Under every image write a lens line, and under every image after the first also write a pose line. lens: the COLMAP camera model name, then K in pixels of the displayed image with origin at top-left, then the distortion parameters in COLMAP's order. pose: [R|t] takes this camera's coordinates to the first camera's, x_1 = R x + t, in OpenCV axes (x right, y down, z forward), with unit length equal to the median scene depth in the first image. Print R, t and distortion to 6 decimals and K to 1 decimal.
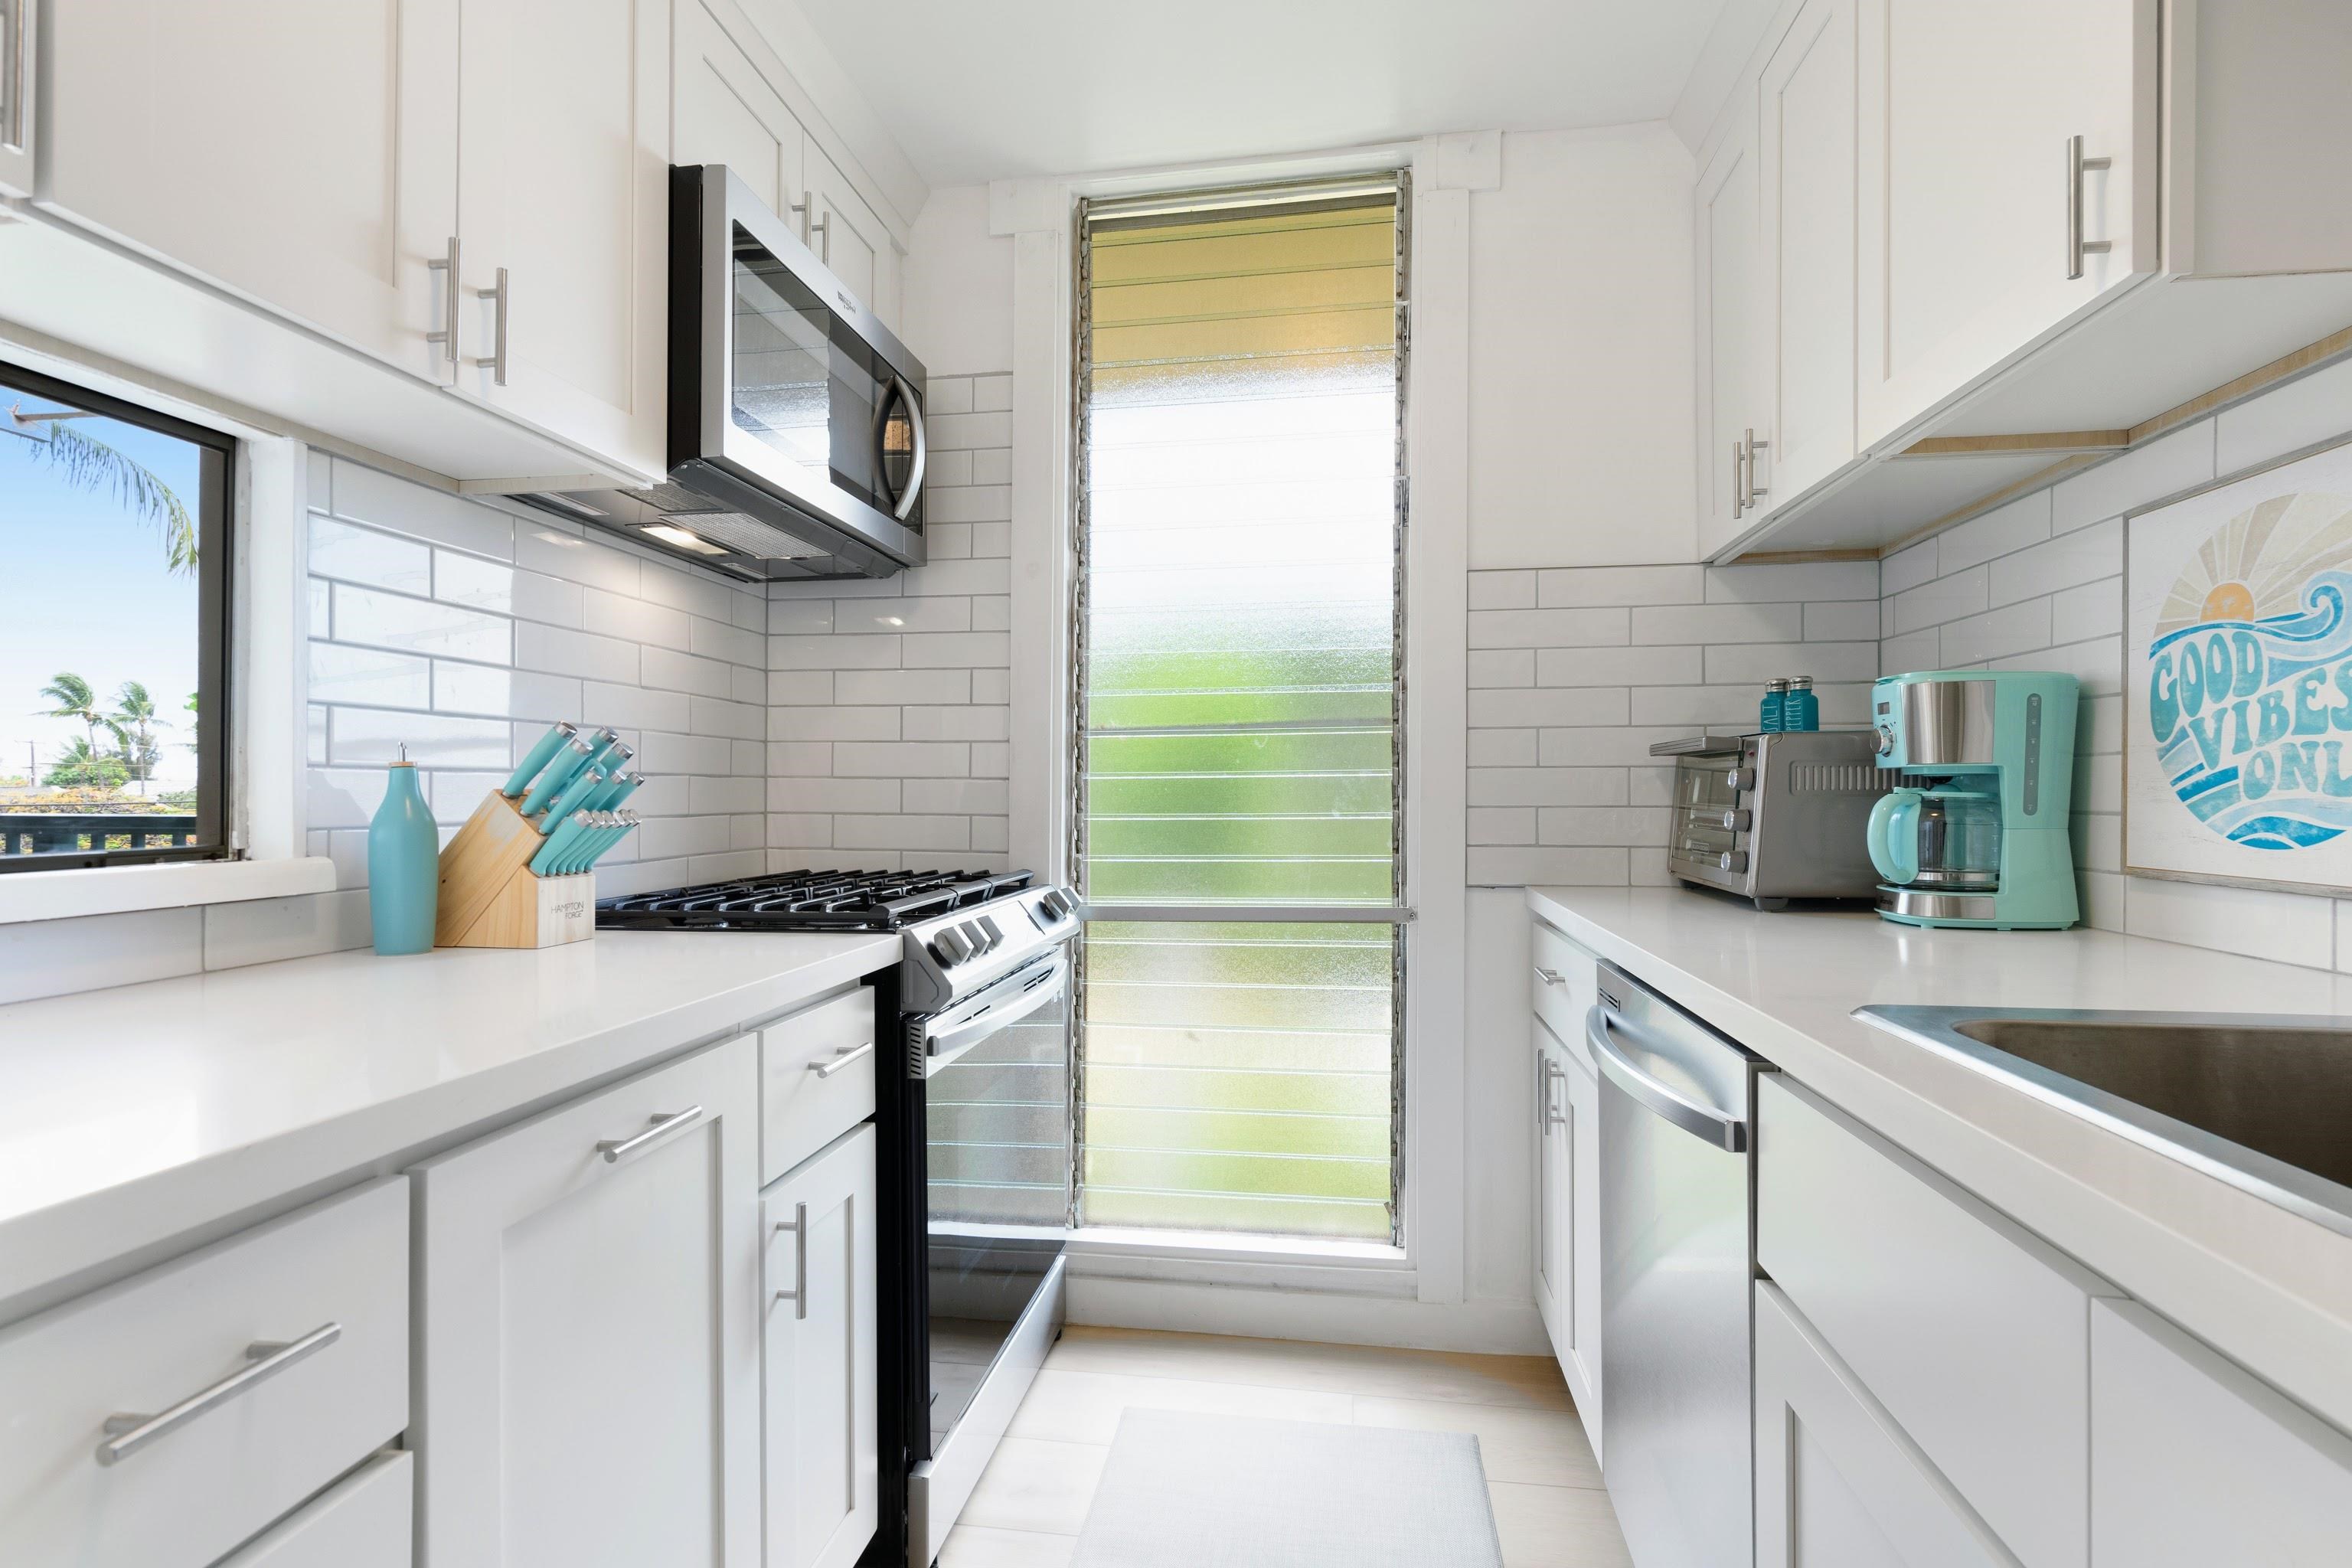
lens RADIAL K [[1191.4, 0, 1149.3], [0, 1191.4, 783.3], [0, 0, 1]] dist [0.011234, -0.001895]
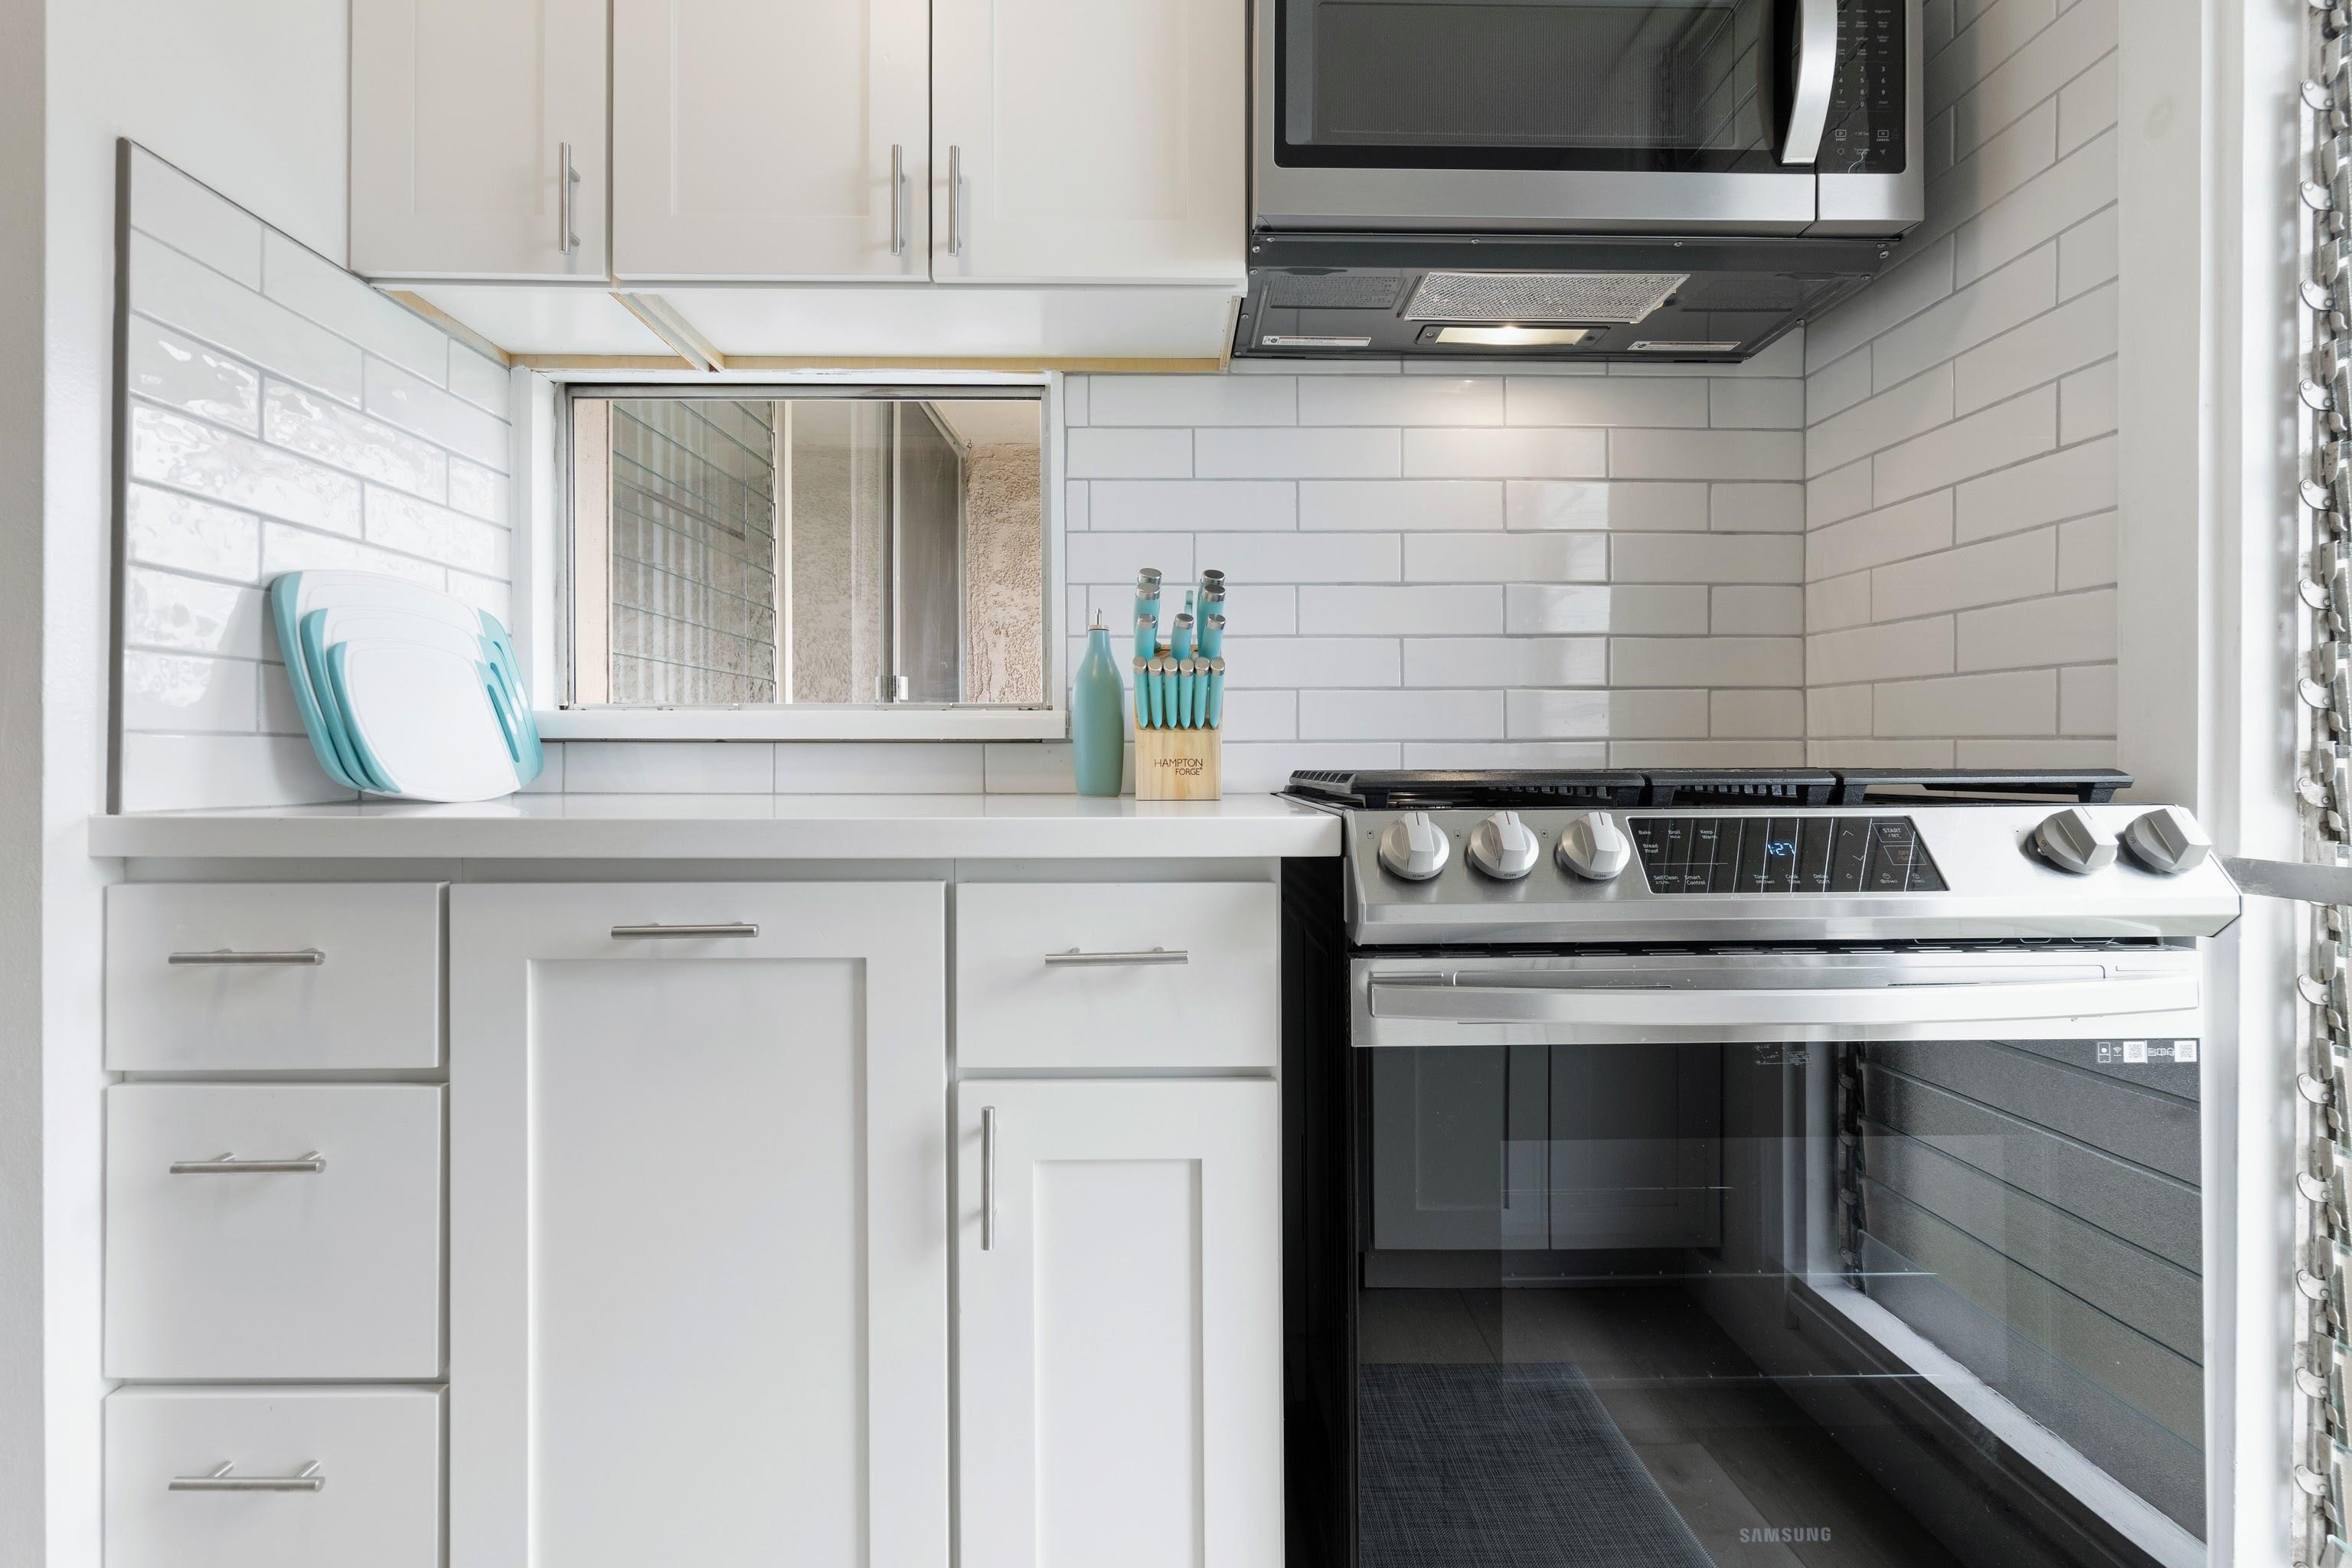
lens RADIAL K [[1088.5, 0, 1159.7], [0, 1088.5, 769.6], [0, 0, 1]] dist [-0.001819, -0.003452]
pose [[0.165765, 0.019186, -0.985979, 0.378458], [0.005592, 0.999776, 0.020395, 0.090602], [0.986150, -0.008895, 0.165620, 0.832445]]
